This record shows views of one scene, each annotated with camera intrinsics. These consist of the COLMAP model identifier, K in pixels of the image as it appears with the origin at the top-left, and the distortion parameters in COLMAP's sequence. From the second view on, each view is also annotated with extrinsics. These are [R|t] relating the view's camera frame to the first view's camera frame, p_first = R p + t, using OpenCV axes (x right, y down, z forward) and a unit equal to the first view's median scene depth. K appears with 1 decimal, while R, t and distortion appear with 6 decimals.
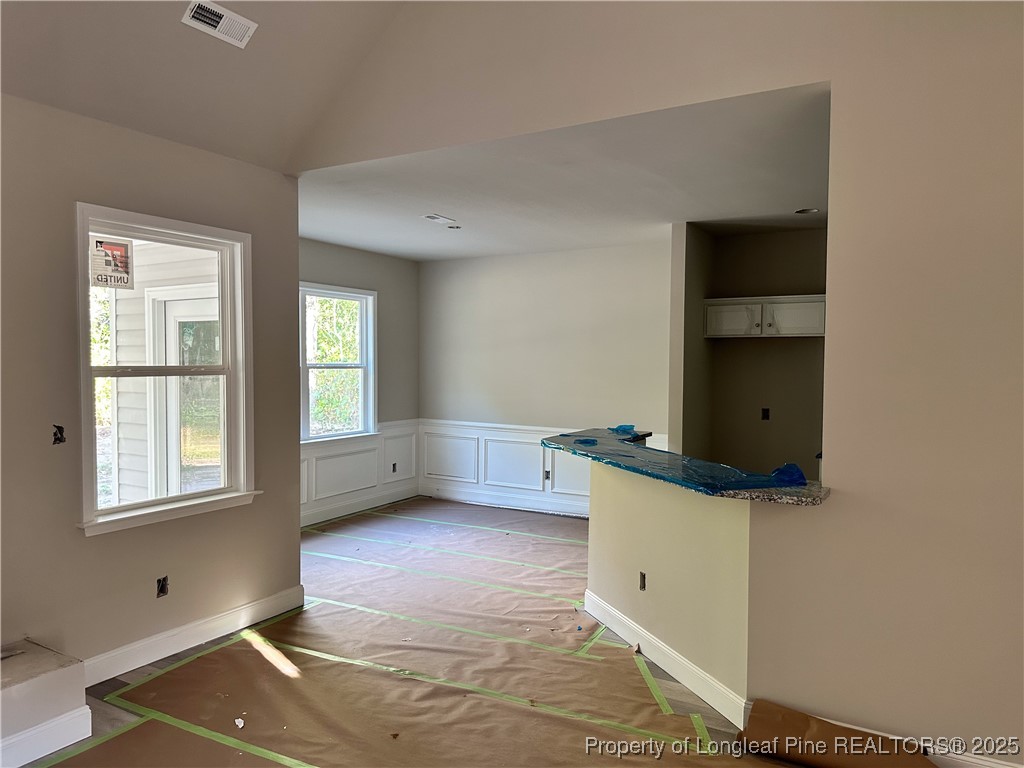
lens RADIAL K [[713.0, 0, 514.7], [0, 713.0, 380.9], [0, 0, 1]] dist [0.004056, -0.031697]
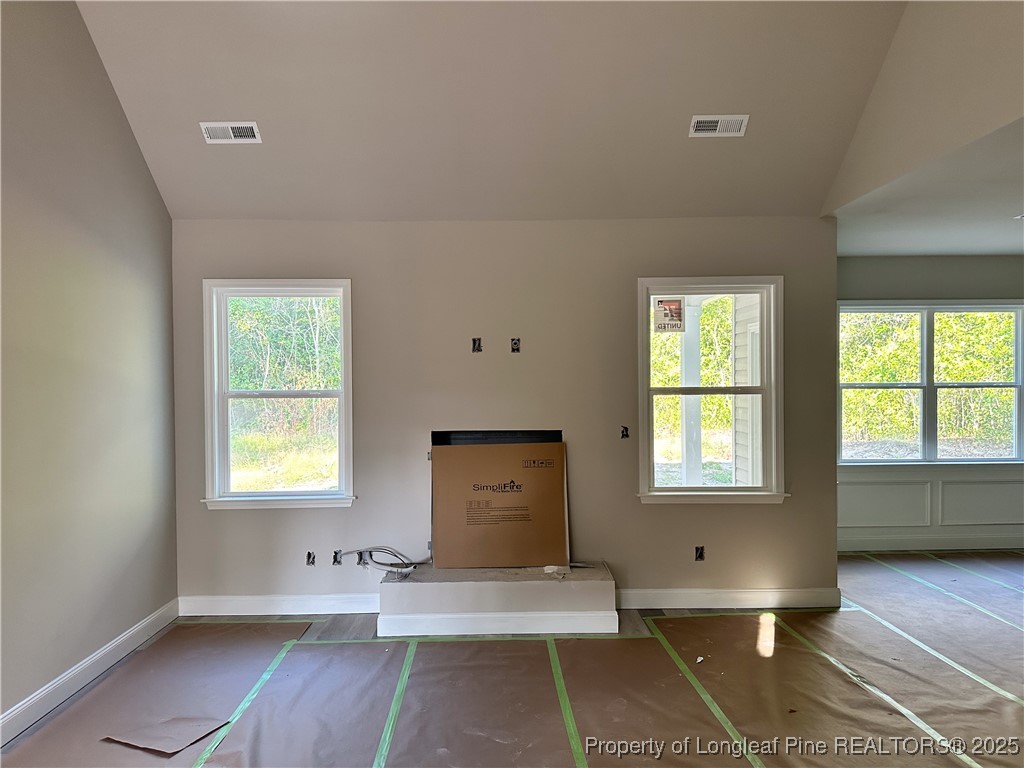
lens RADIAL K [[713.0, 0, 505.2], [0, 713.0, 361.5], [0, 0, 1]] dist [0.004056, -0.031697]
pose [[0.497054, -0.032817, -0.867099, 0.493556], [-0.013463, 0.998873, -0.045521, -0.003056], [0.867615, 0.034300, 0.496051, 0.013458]]
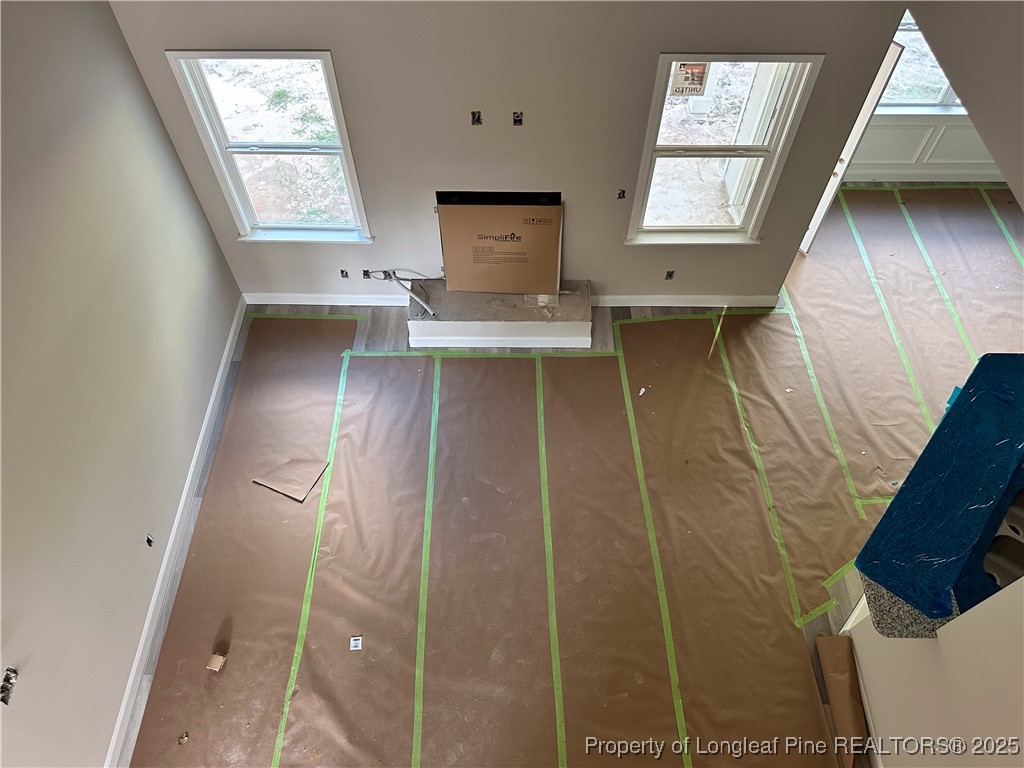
lens RADIAL K [[713.0, 0, 508.8], [0, 713.0, 378.6], [0, 0, 1]] dist [0.004056, -0.031697]
pose [[0.485226, 0.714128, -0.504557, 0.296375], [-0.016040, 0.584212, 0.811443, -0.864696], [0.874242, -0.385640, 0.294929, 0.133026]]
